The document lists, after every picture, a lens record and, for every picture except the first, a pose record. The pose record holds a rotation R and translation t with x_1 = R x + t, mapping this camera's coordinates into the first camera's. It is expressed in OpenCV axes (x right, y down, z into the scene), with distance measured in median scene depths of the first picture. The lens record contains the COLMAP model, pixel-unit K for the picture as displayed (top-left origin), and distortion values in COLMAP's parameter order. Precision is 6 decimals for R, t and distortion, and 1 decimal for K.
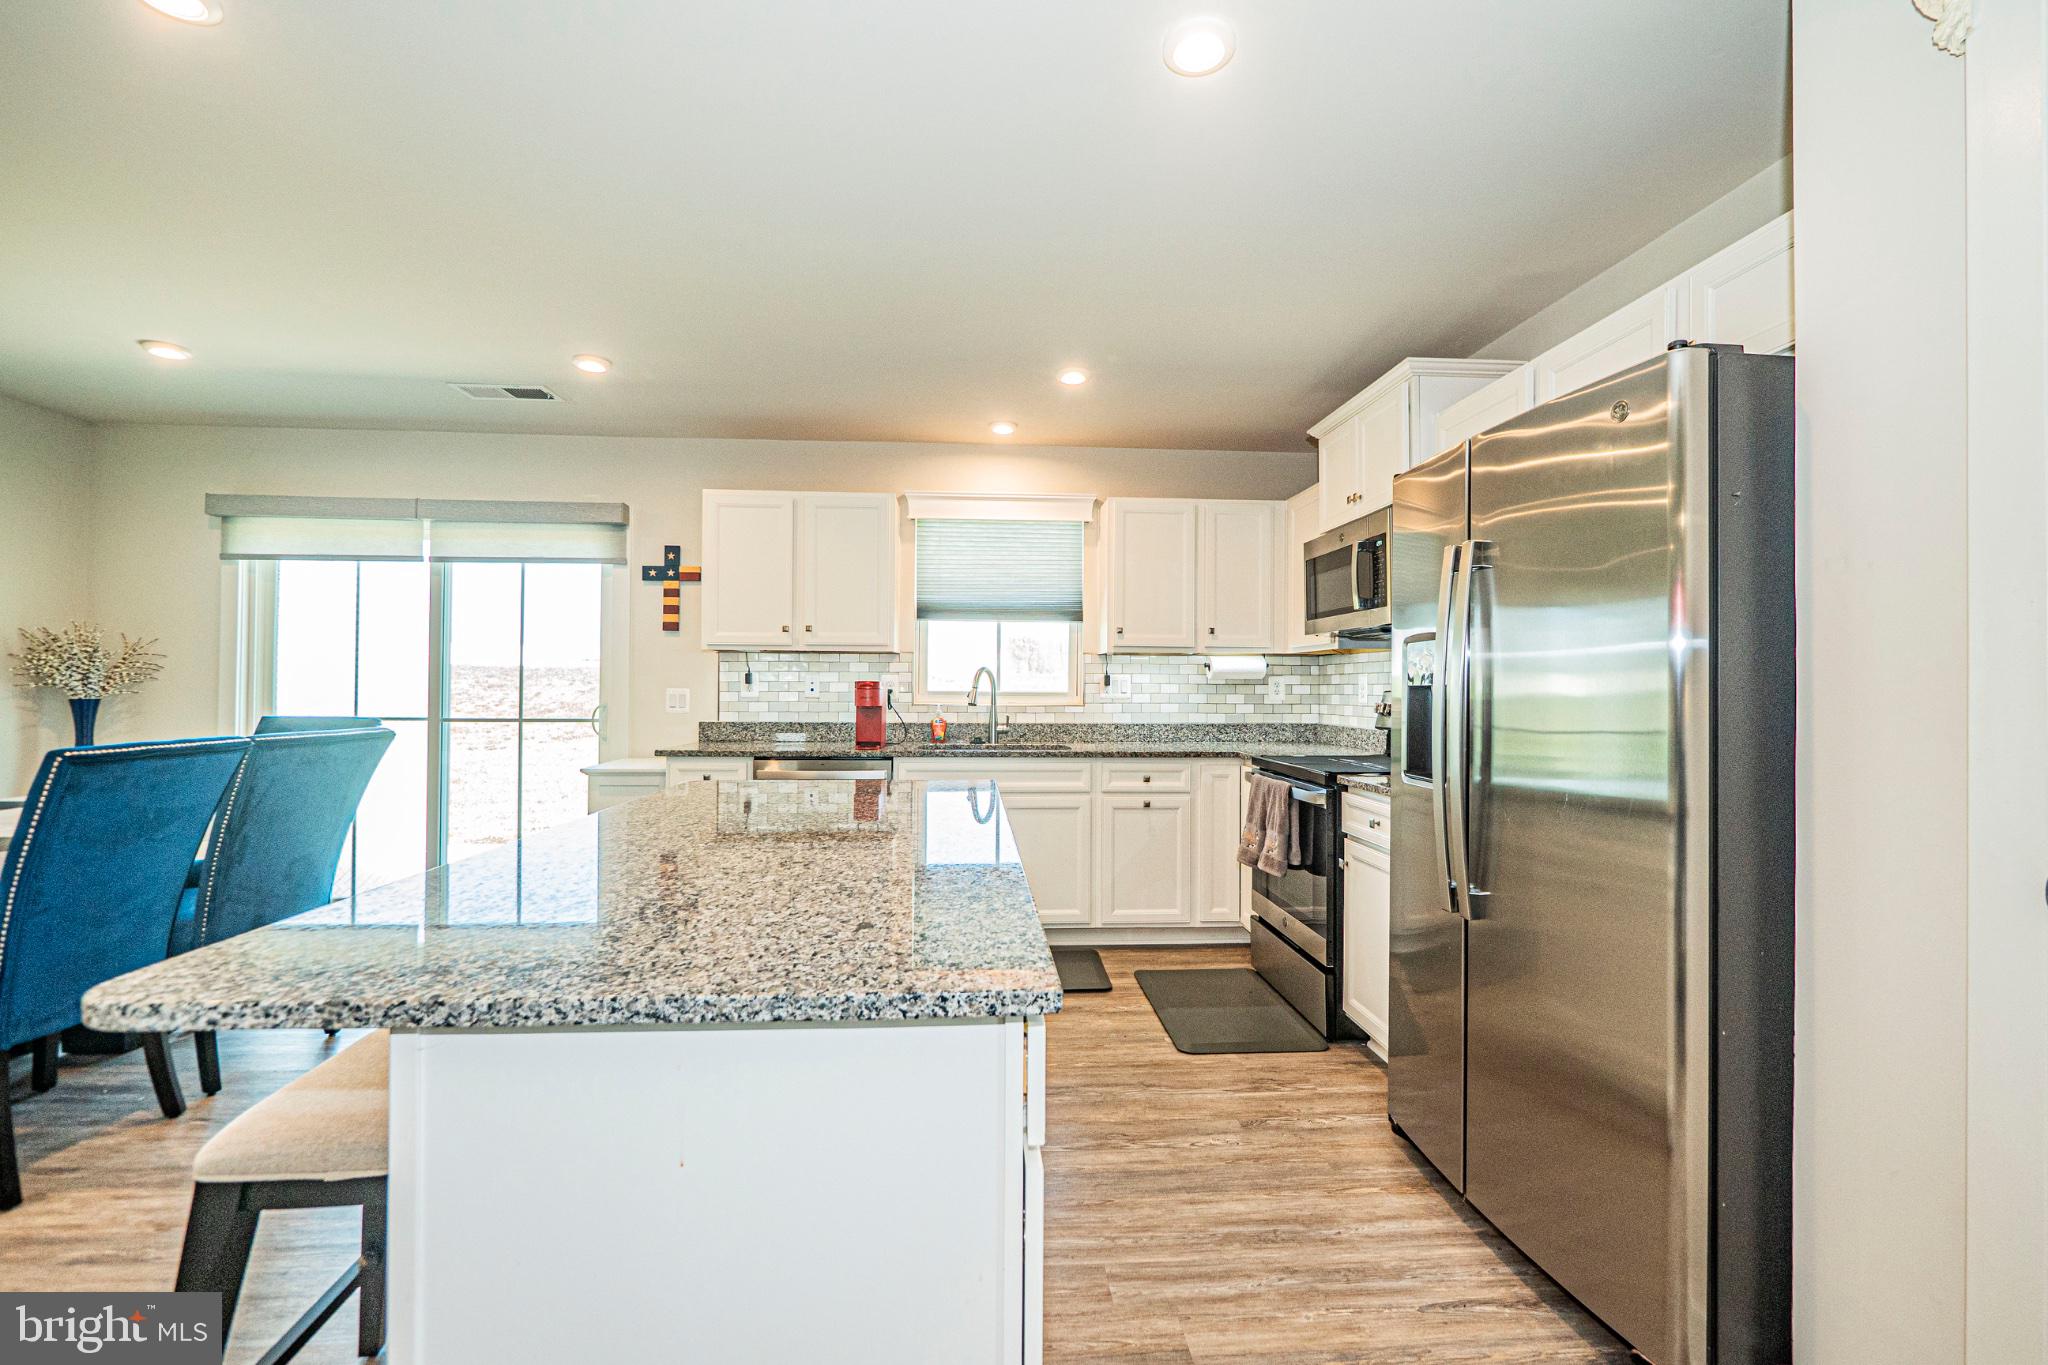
lens RADIAL K [[865.7, 0, 1024.9], [0, 865.7, 675.8], [0, 0, 1]] dist [-0.007162, 0.001662]
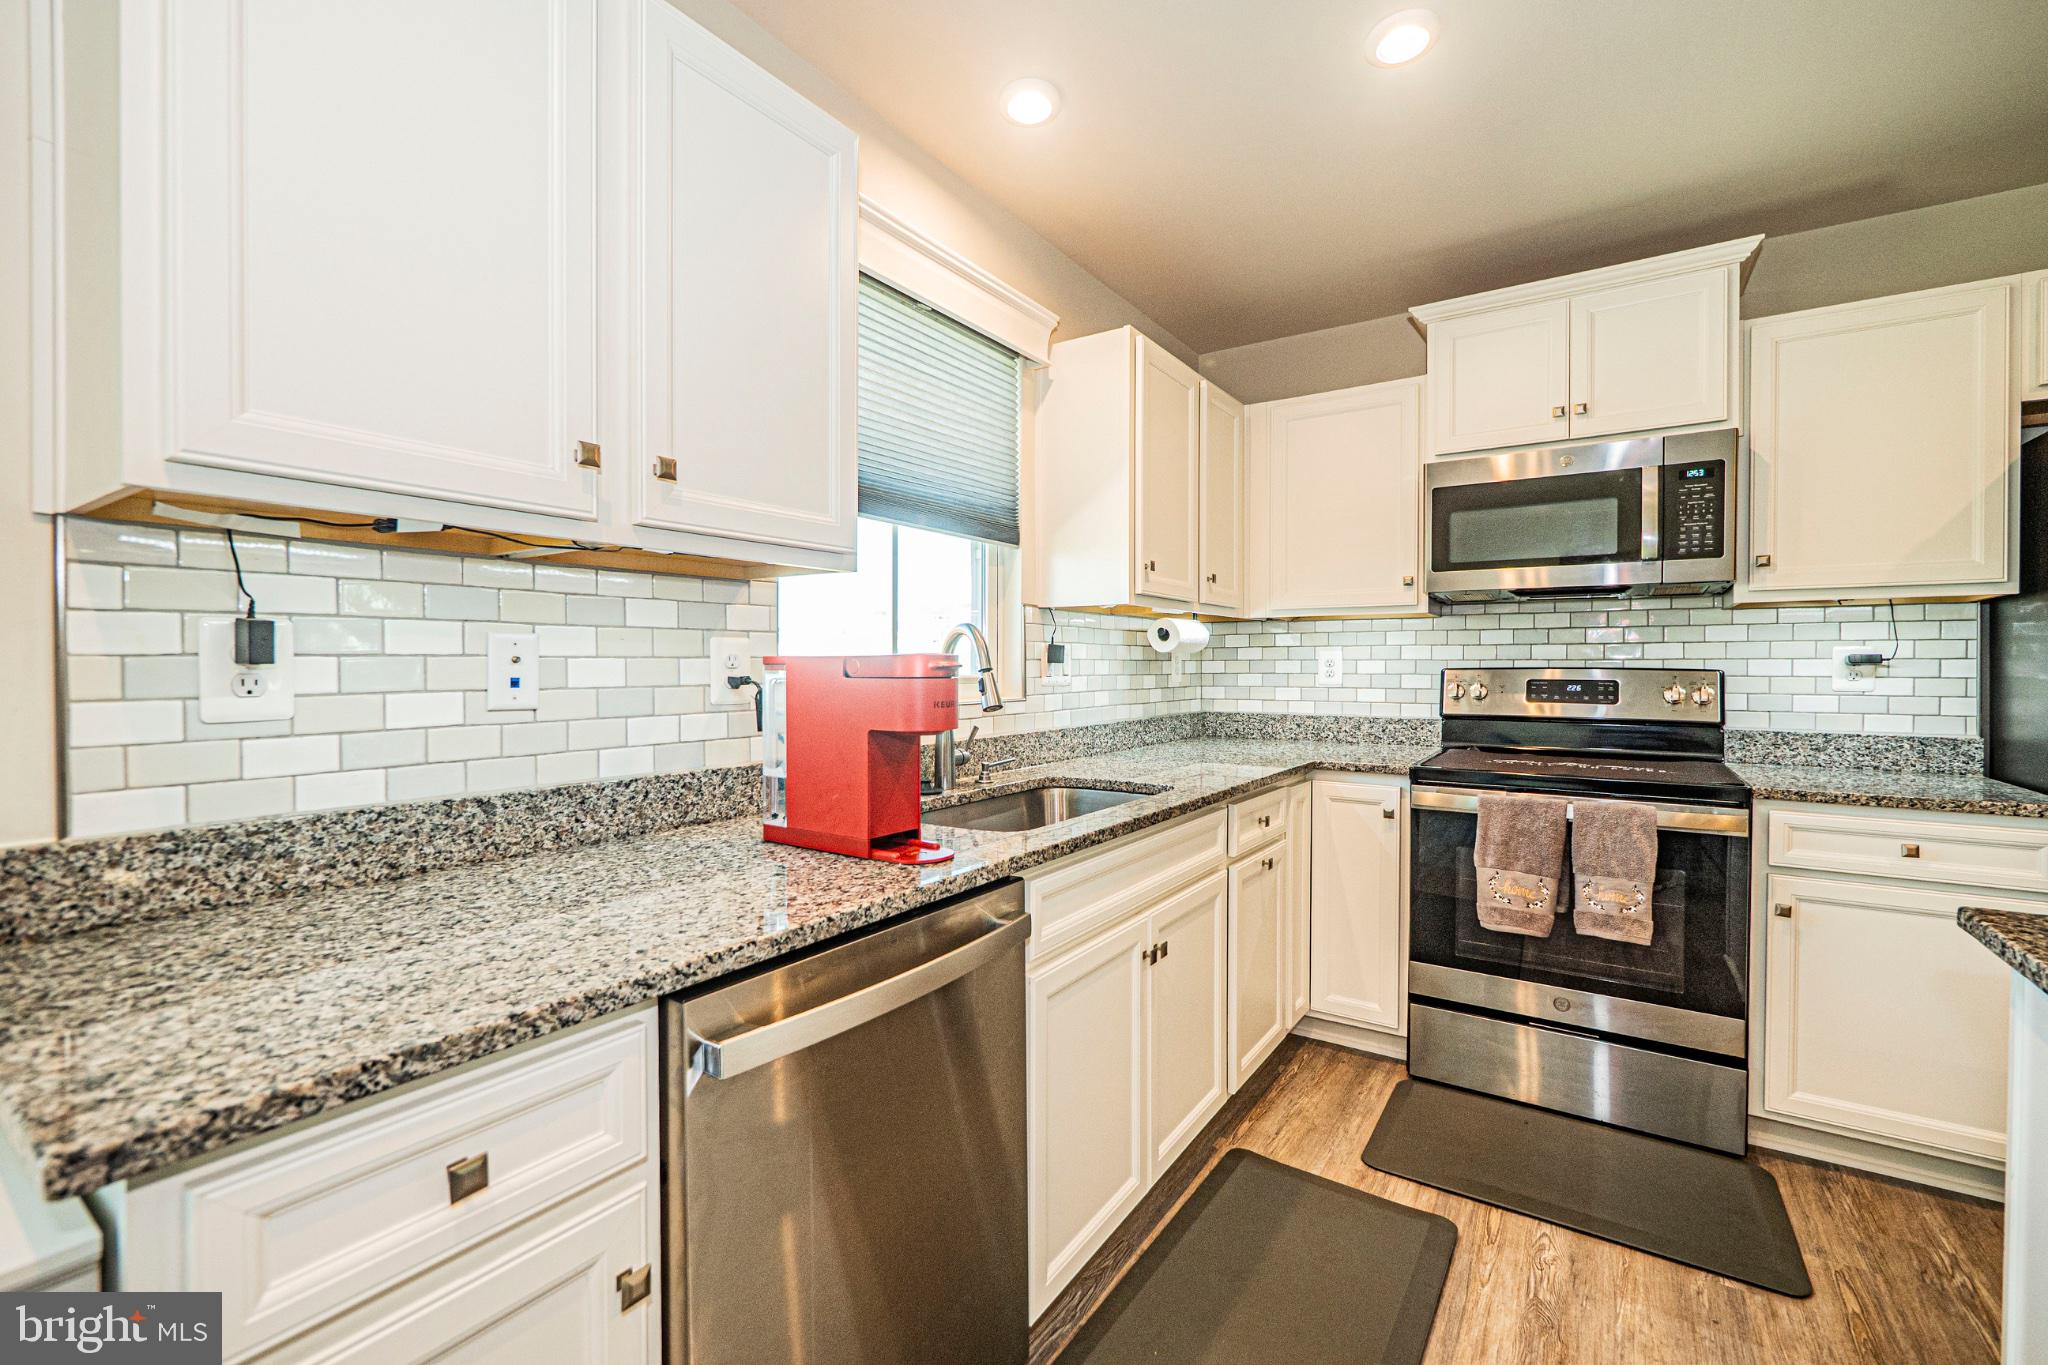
lens RADIAL K [[865.7, 0, 1024.2], [0, 865.7, 673.6], [0, 0, 1]] dist [-0.007162, 0.001662]
pose [[0.615571, -0.014710, 0.787944, -0.376732], [-0.005549, 0.999720, 0.022999, 0.005323], [-0.788062, -0.018530, 0.615317, 0.686000]]
